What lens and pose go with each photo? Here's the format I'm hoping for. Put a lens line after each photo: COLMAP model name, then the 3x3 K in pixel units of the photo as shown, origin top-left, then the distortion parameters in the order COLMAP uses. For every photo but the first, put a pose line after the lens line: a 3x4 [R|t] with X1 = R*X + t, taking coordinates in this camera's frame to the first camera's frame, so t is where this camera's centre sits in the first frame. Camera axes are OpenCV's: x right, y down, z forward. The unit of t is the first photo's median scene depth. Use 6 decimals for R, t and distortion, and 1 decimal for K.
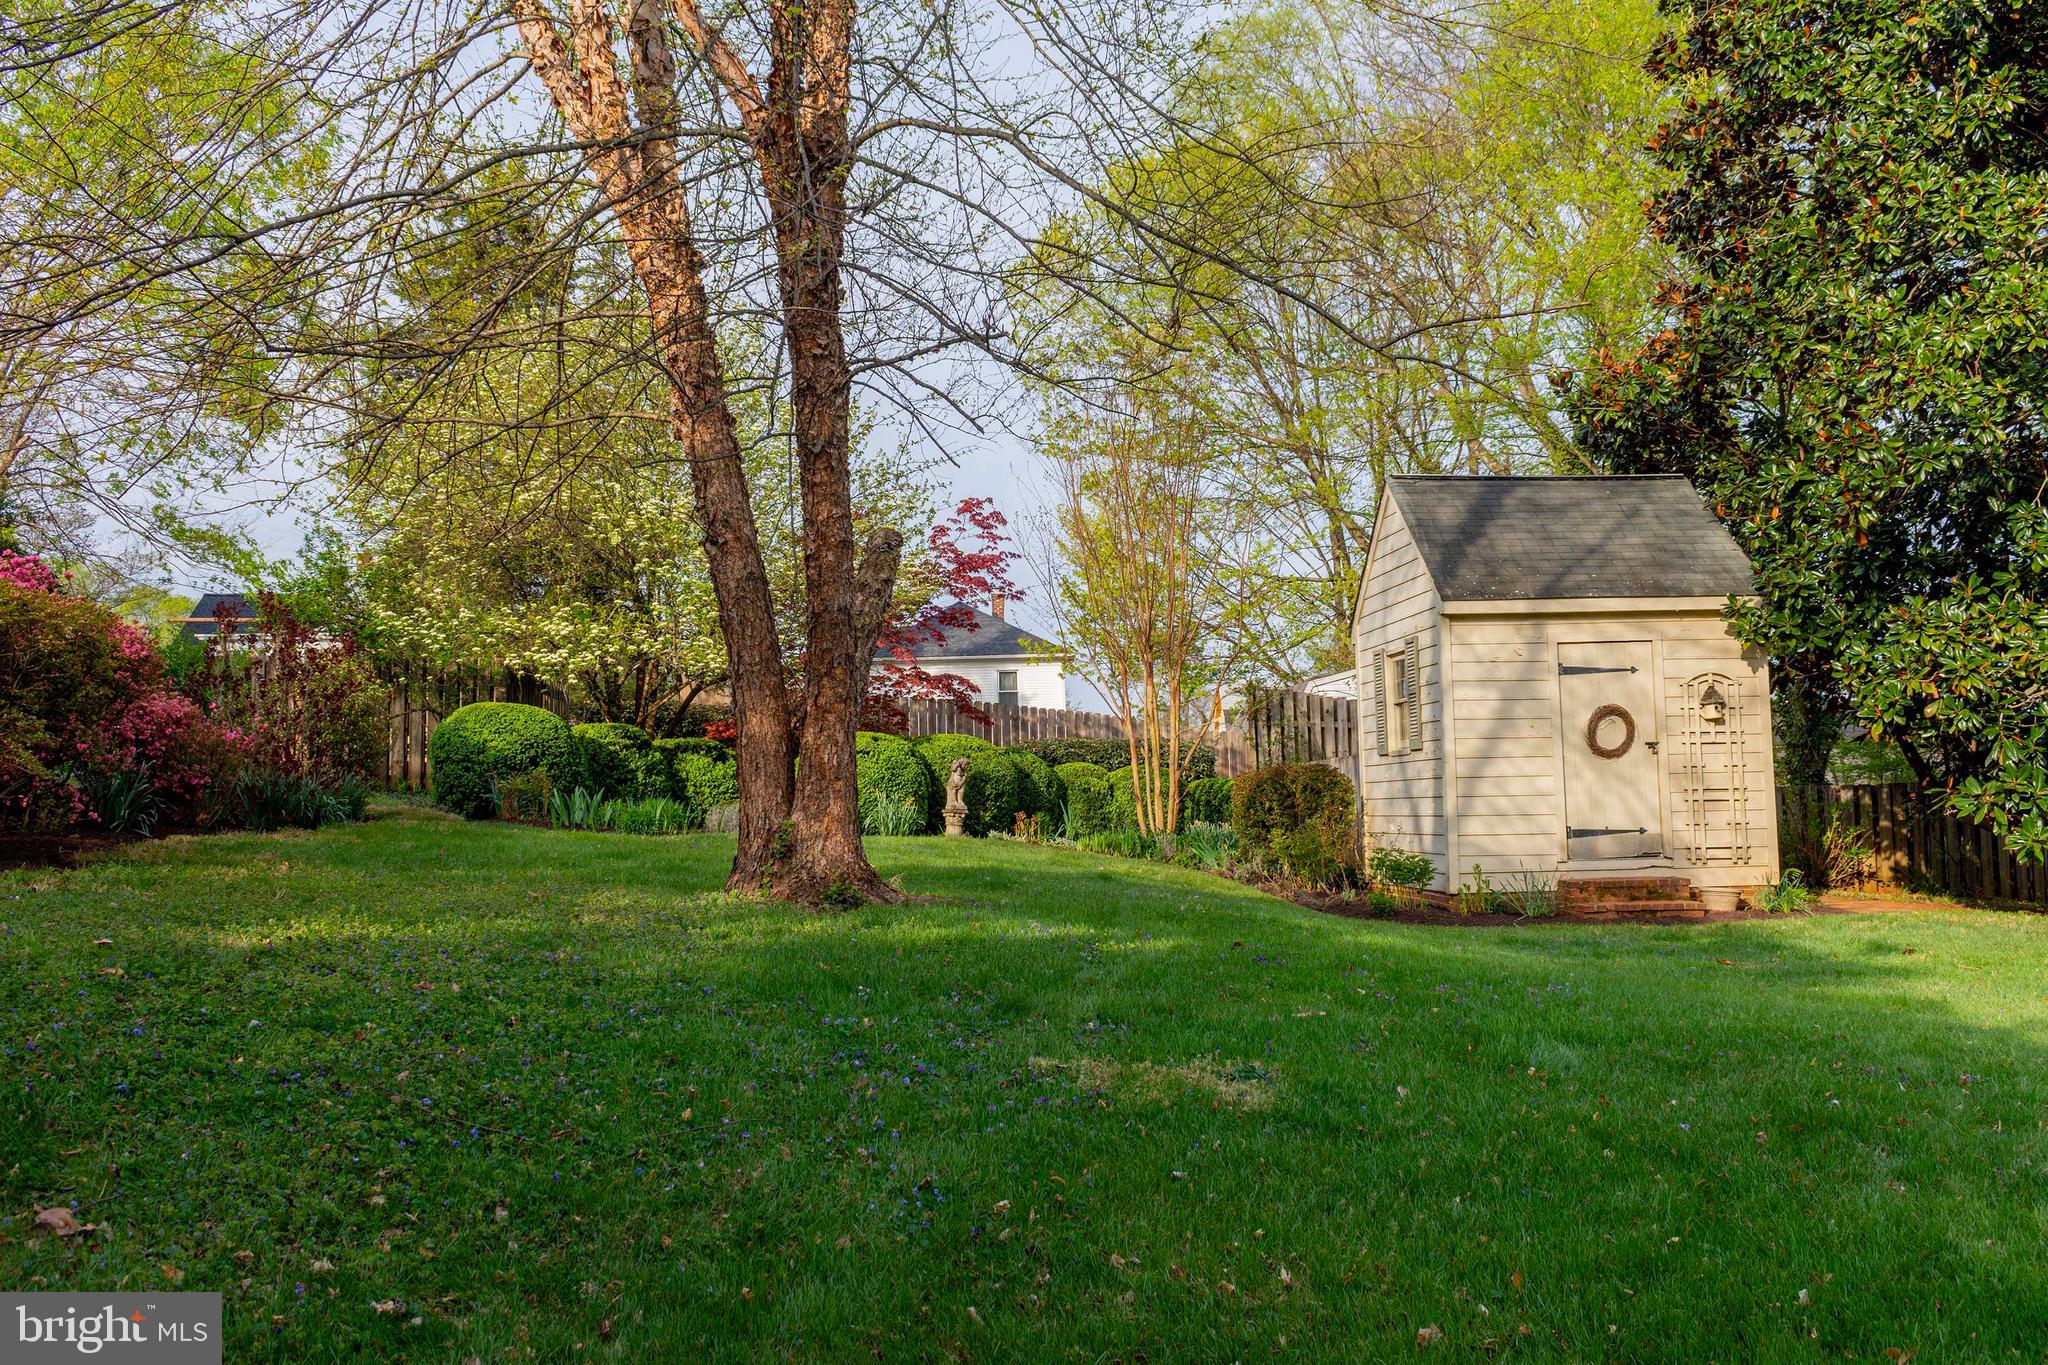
lens RADIAL K [[1945.2, 0, 1024.8], [0, 1945.2, 680.6], [0, 0, 1]] dist [-0.006826, 0.000000]
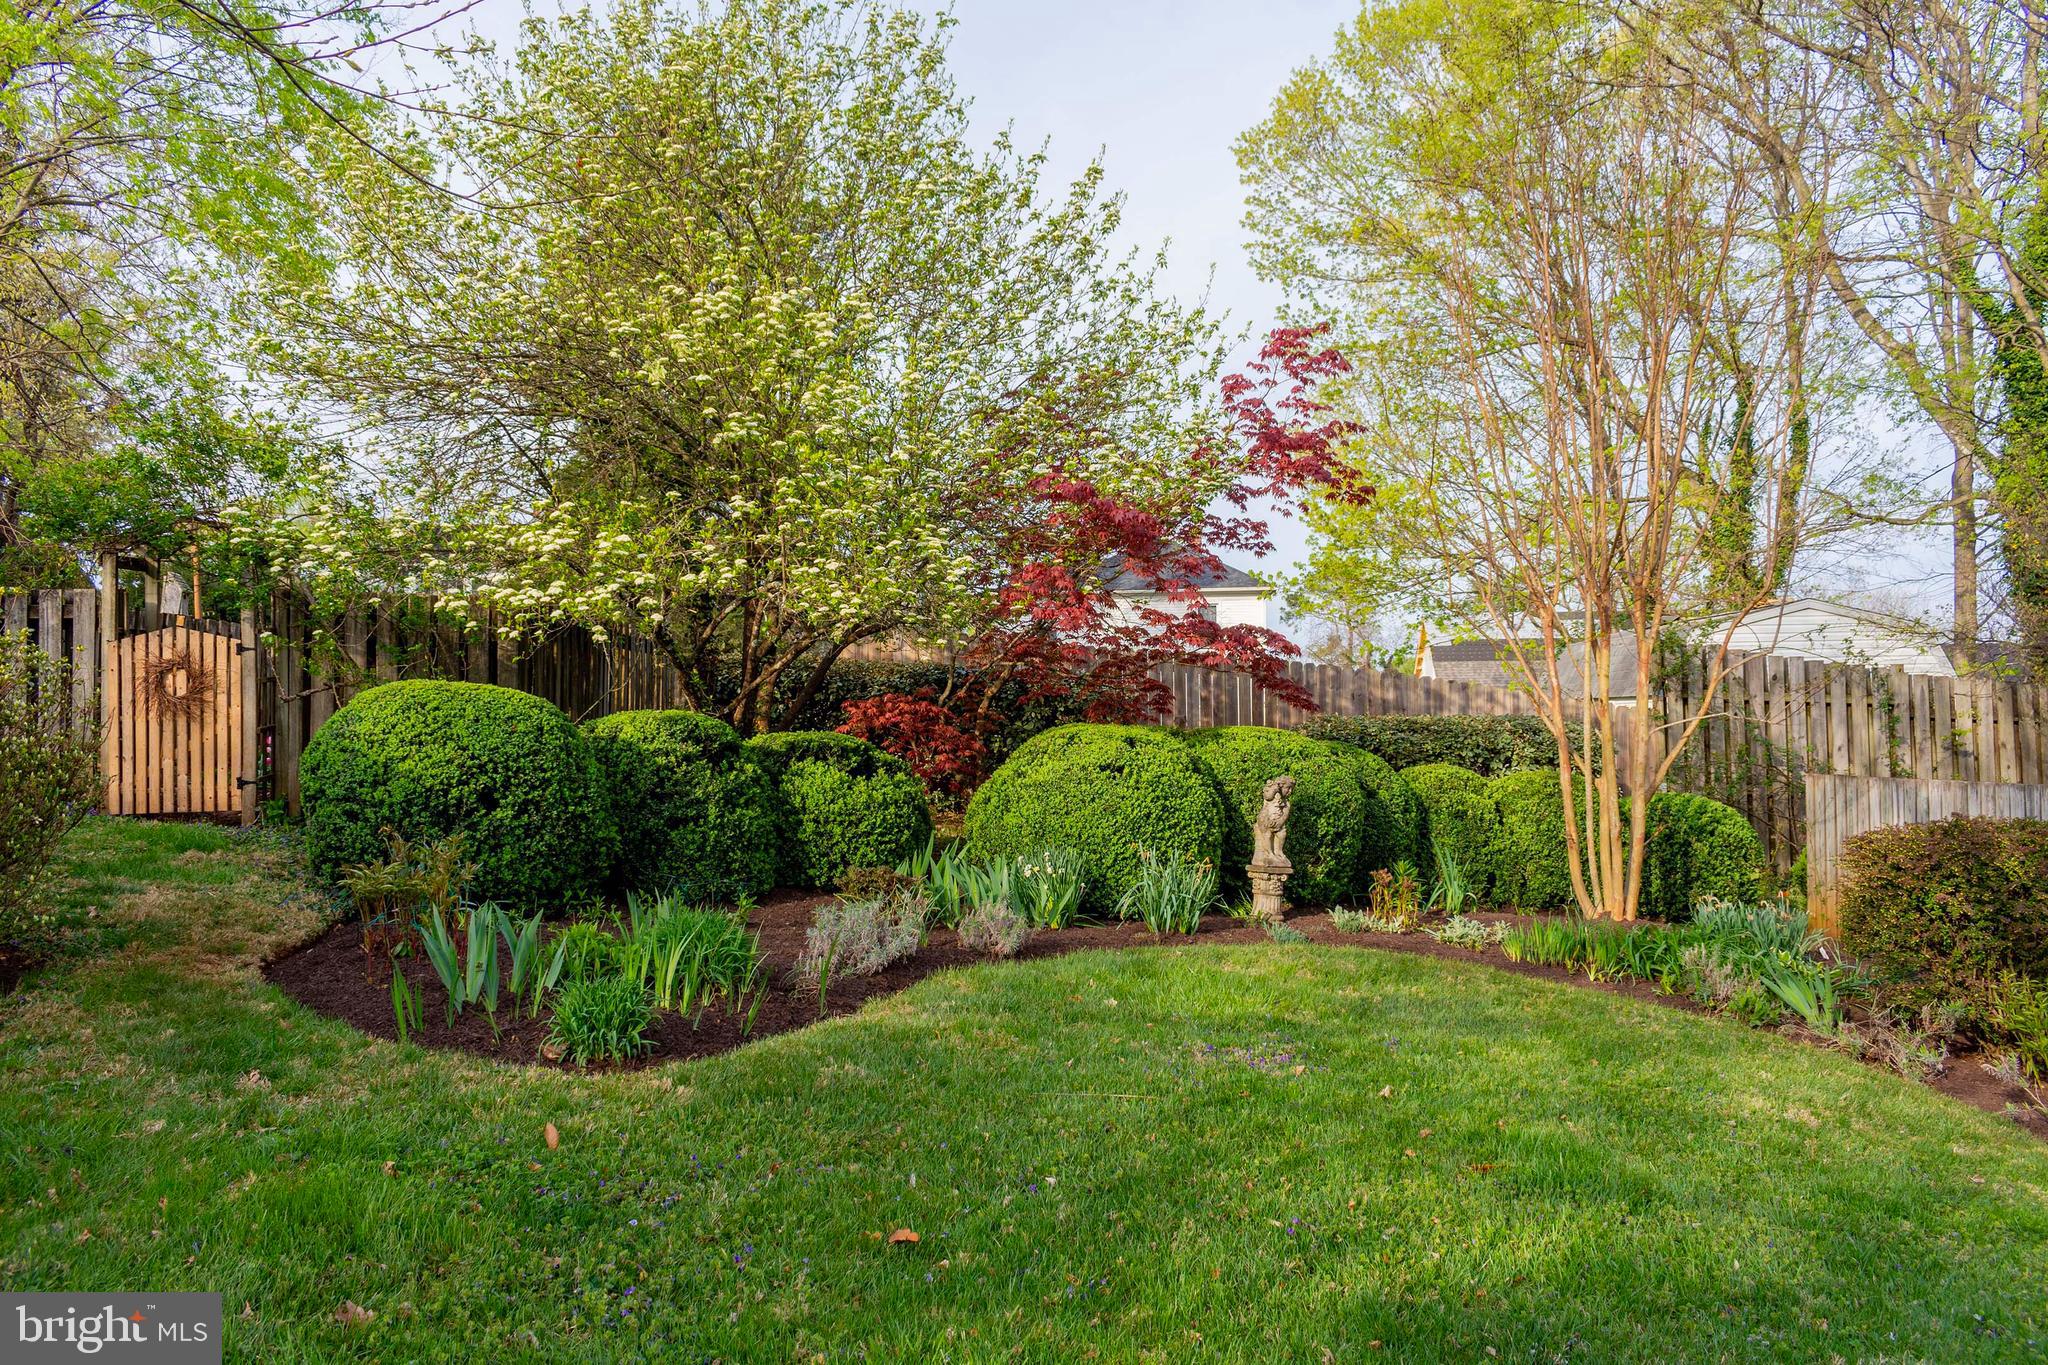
lens RADIAL K [[1594.3, 0, 1024.8], [0, 1594.3, 681.1], [0, 0, 1]] dist [0.003928, 0.000613]
pose [[0.995580, 0.011130, -0.093253, -0.063503], [-0.006696, 0.998838, 0.047727, -0.009490], [0.093676, -0.046891, 0.994498, 0.526121]]
